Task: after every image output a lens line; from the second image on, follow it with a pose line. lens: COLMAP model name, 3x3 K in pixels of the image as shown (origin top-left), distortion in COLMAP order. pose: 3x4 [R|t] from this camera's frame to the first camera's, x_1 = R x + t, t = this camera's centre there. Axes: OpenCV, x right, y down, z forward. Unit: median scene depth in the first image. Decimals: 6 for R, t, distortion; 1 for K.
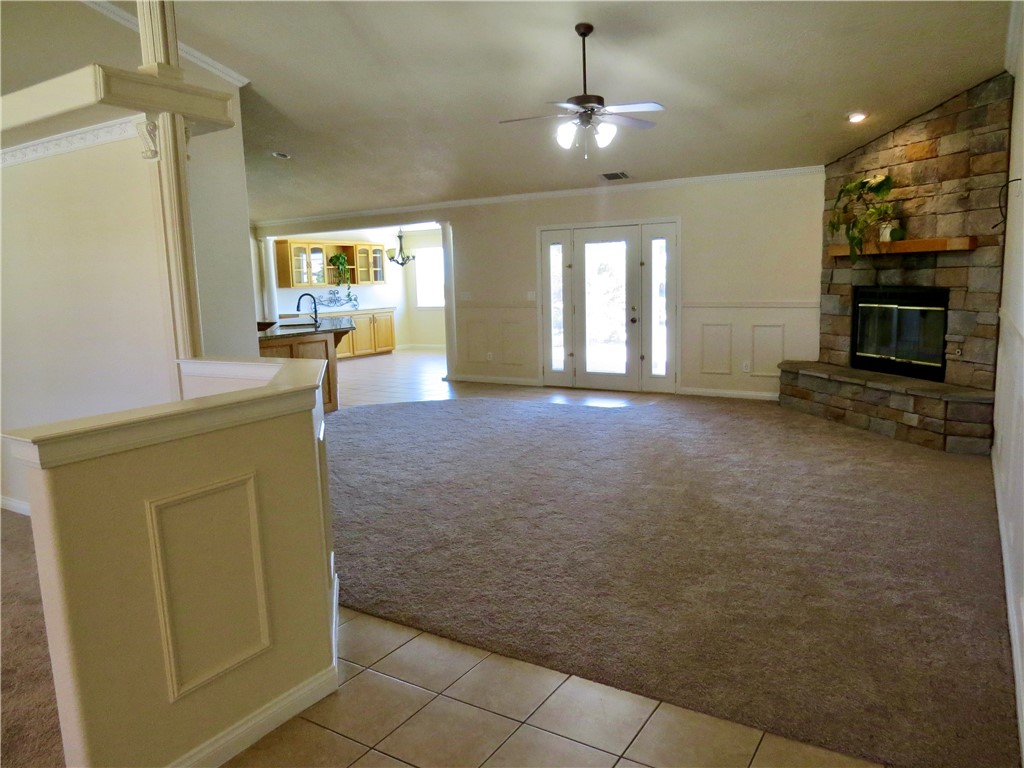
lens RADIAL K [[730.3, 0, 512.0], [0, 730.3, 384.0], [0, 0, 1]] dist [-0.021427, 0.002686]
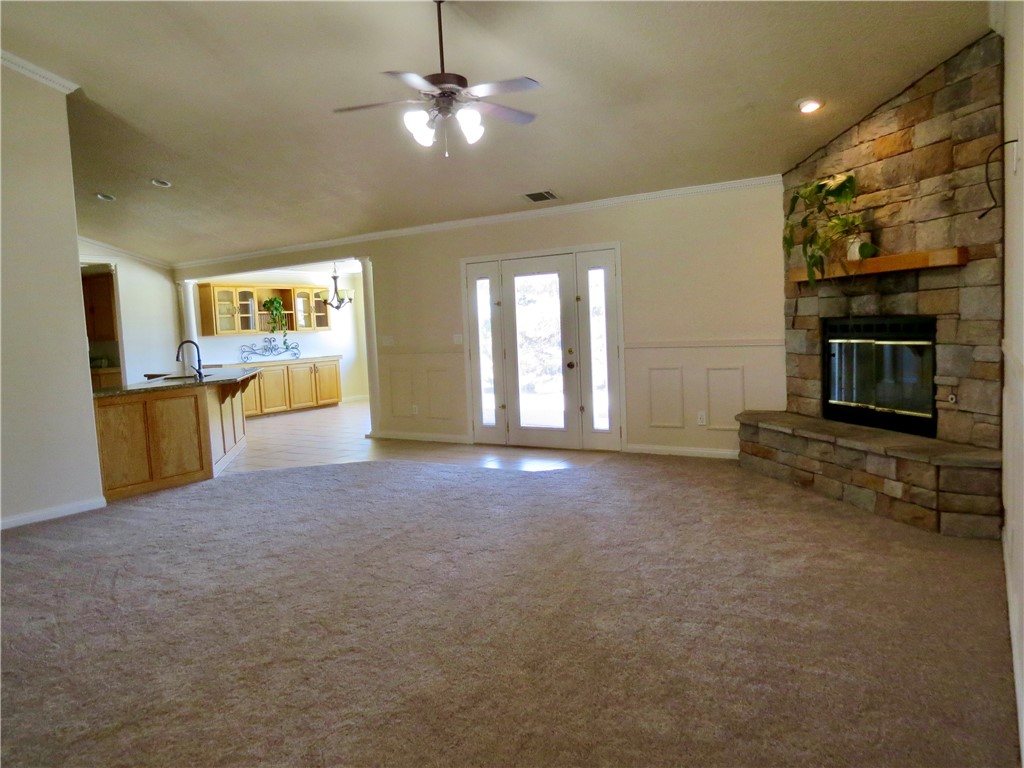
lens RADIAL K [[730.3, 0, 512.0], [0, 730.3, 384.0], [0, 0, 1]] dist [-0.021427, 0.002686]
pose [[0.999733, -0.017381, -0.015234, 0.129586], [0.016379, 0.997840, -0.063611, -0.014668], [0.016307, 0.063344, 0.997859, 0.181028]]
